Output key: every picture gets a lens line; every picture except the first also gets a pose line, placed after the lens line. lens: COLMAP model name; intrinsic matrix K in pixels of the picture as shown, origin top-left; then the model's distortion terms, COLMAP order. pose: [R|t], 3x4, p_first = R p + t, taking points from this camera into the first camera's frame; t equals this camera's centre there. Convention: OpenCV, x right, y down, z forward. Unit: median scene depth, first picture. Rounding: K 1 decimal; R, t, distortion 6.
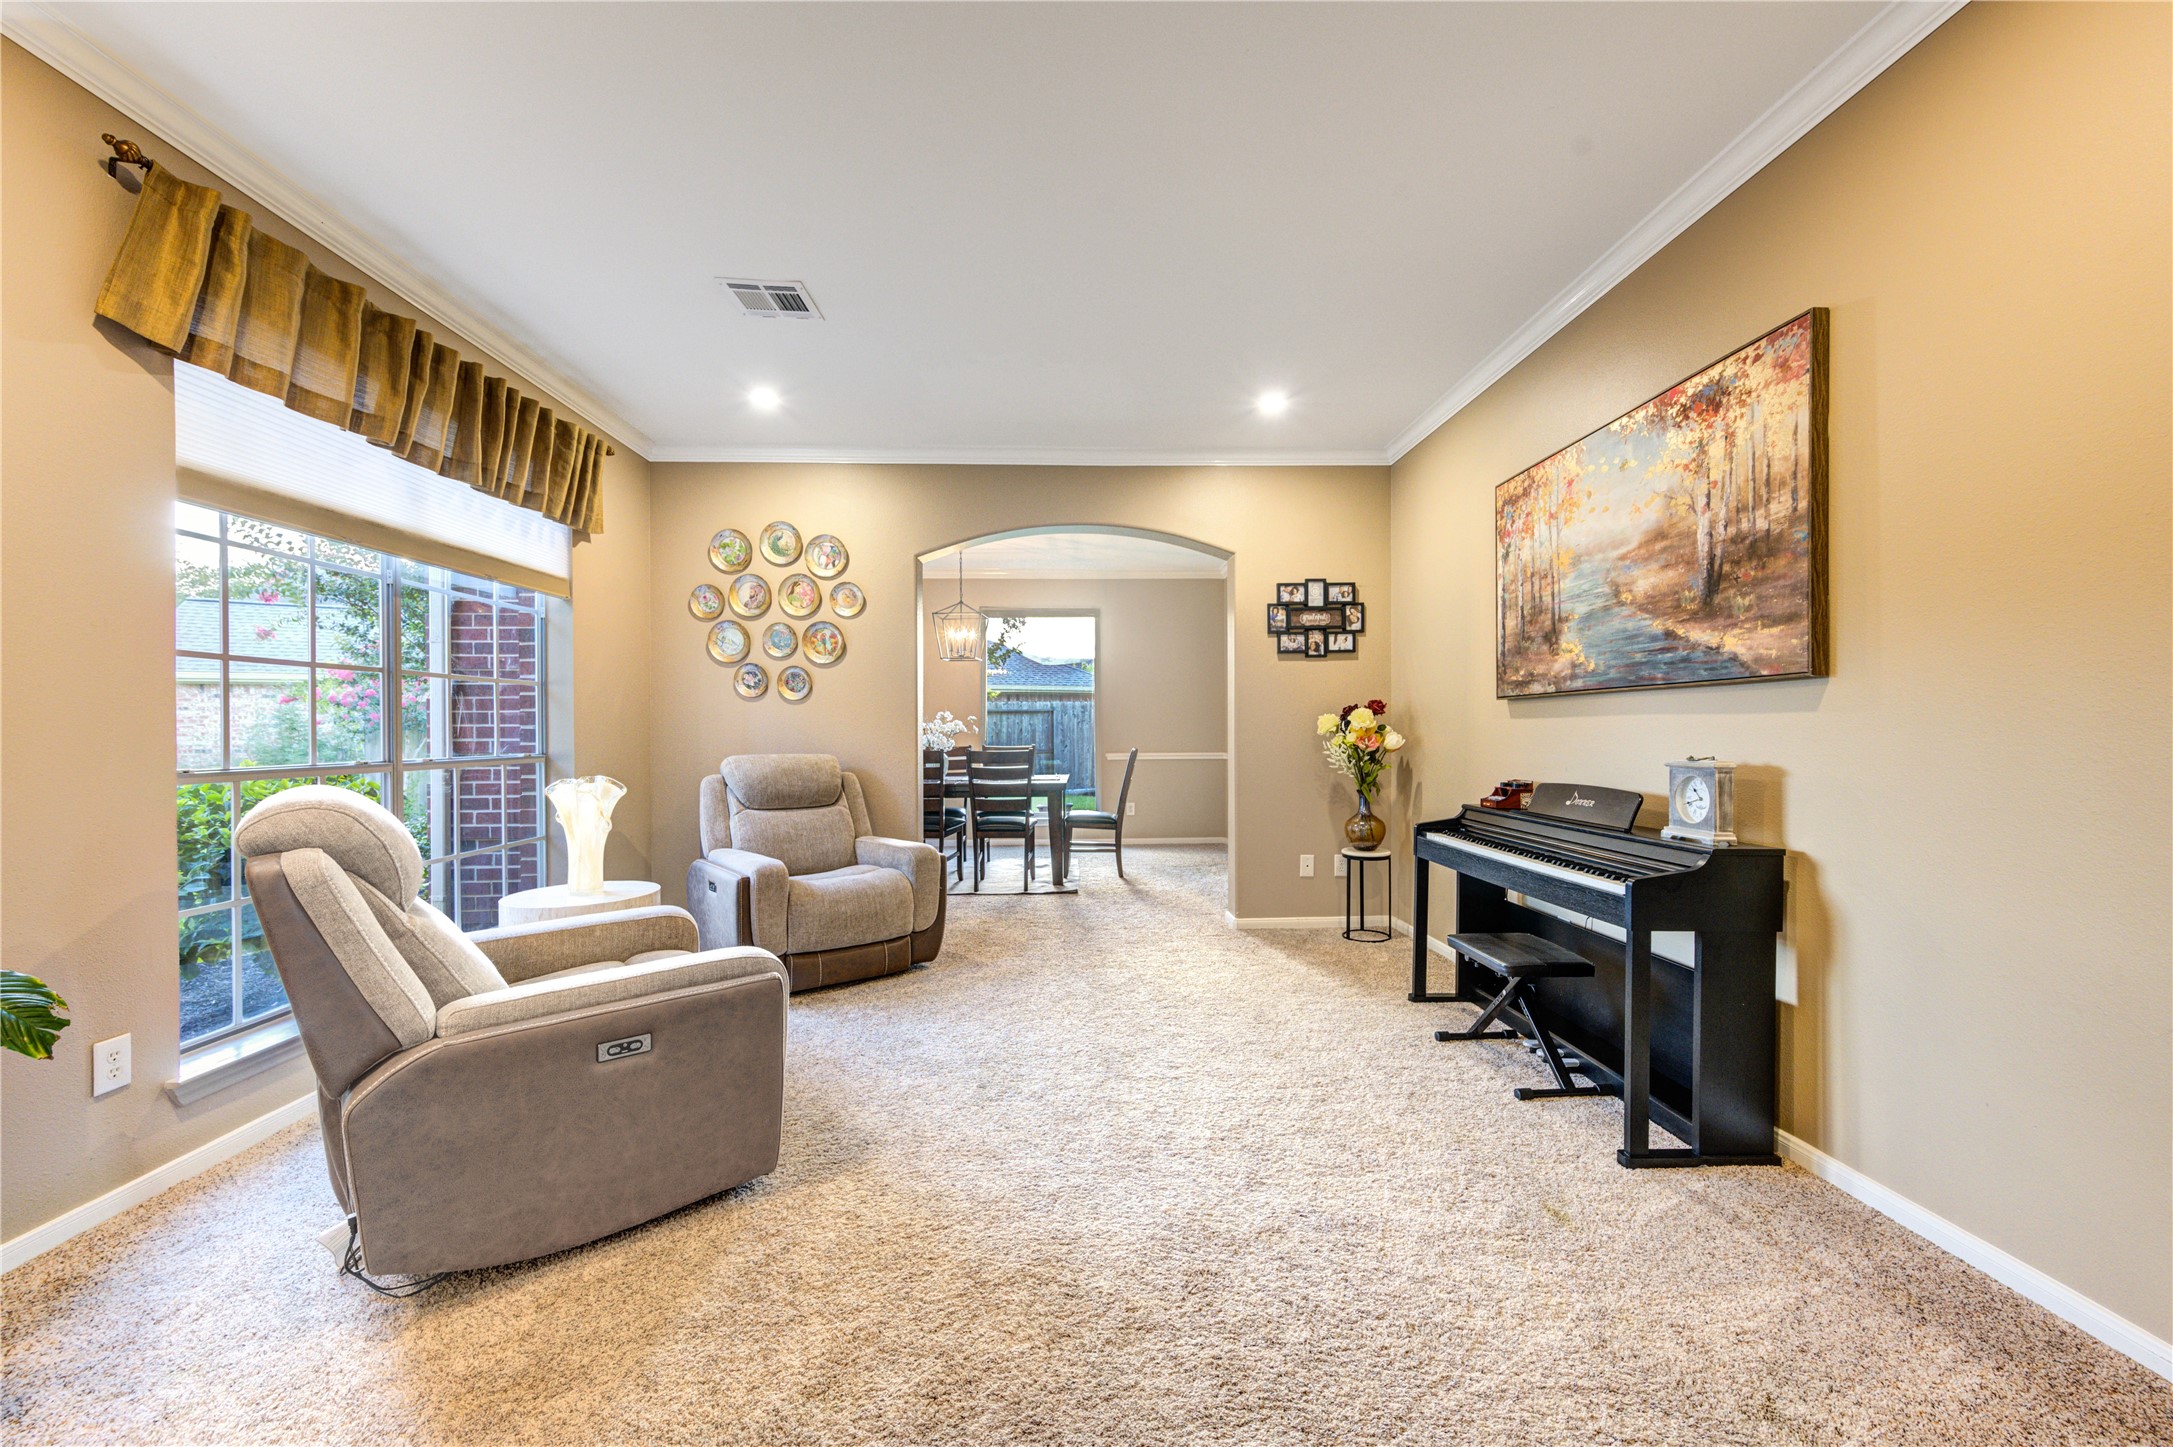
lens RADIAL K [[843.6, 0, 1088.2], [0, 843.6, 730.9], [0, 0, 1]] dist [0.000195, 0.000039]
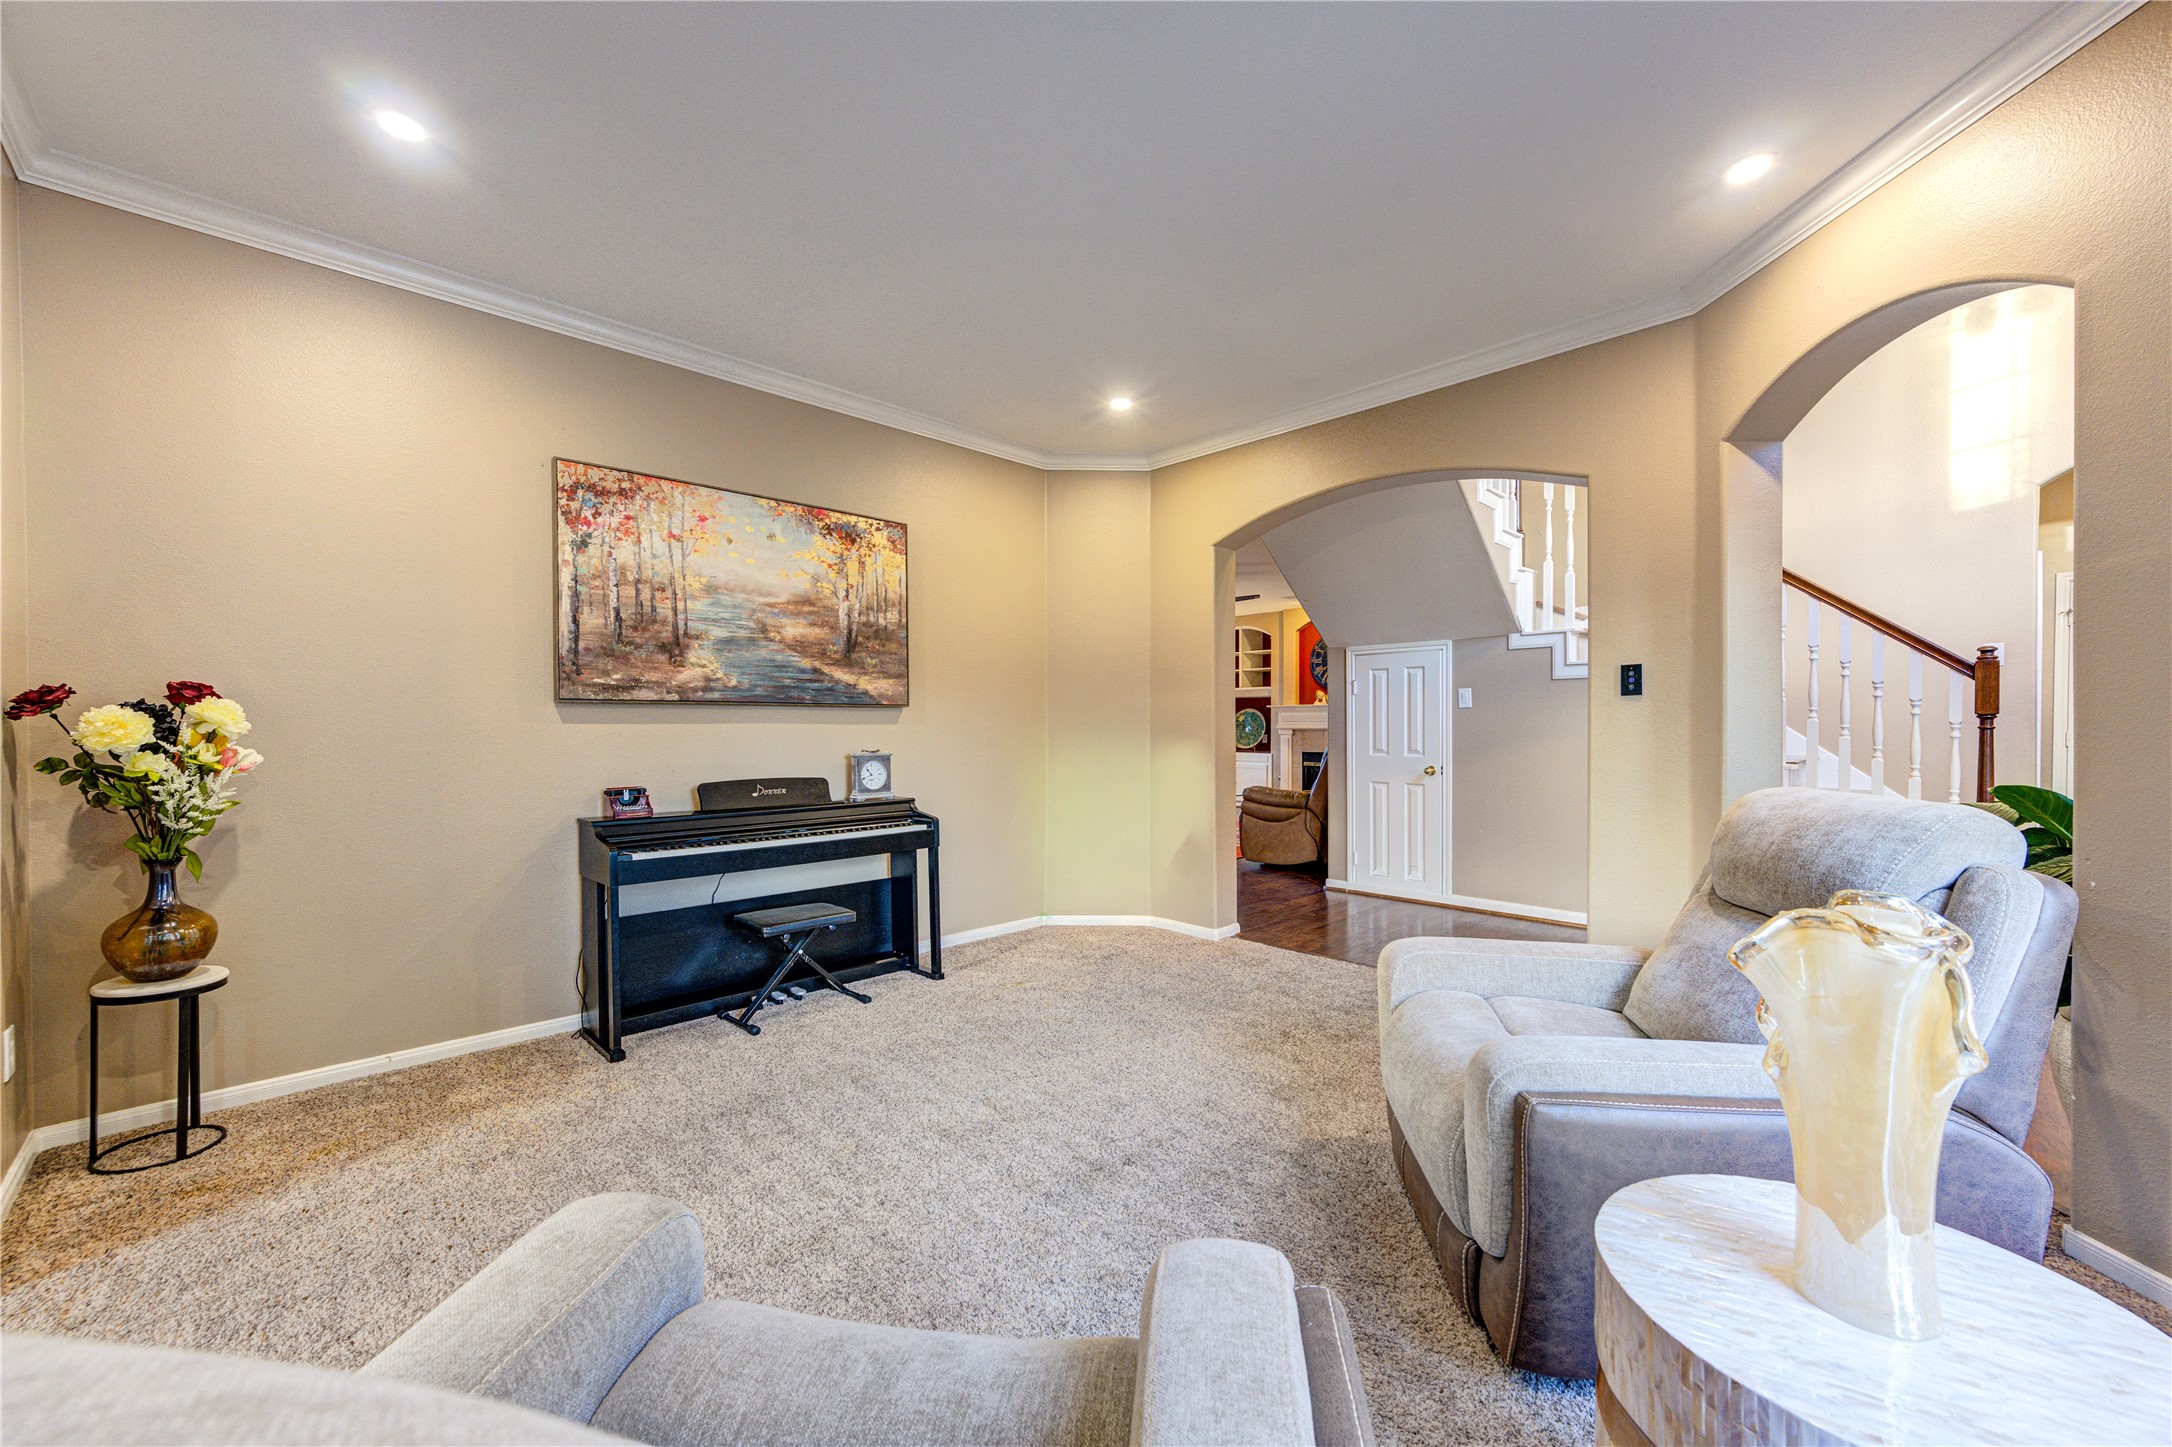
lens RADIAL K [[850.9, 0, 1093.5], [0, 850.9, 722.0], [0, 0, 1]] dist [0.001505, 0.000221]
pose [[-0.683826, -0.004423, 0.729631, -0.755082], [-0.004186, 0.999989, 0.002139, -0.028220], [-0.729633, -0.001591, -0.683837, 1.675523]]
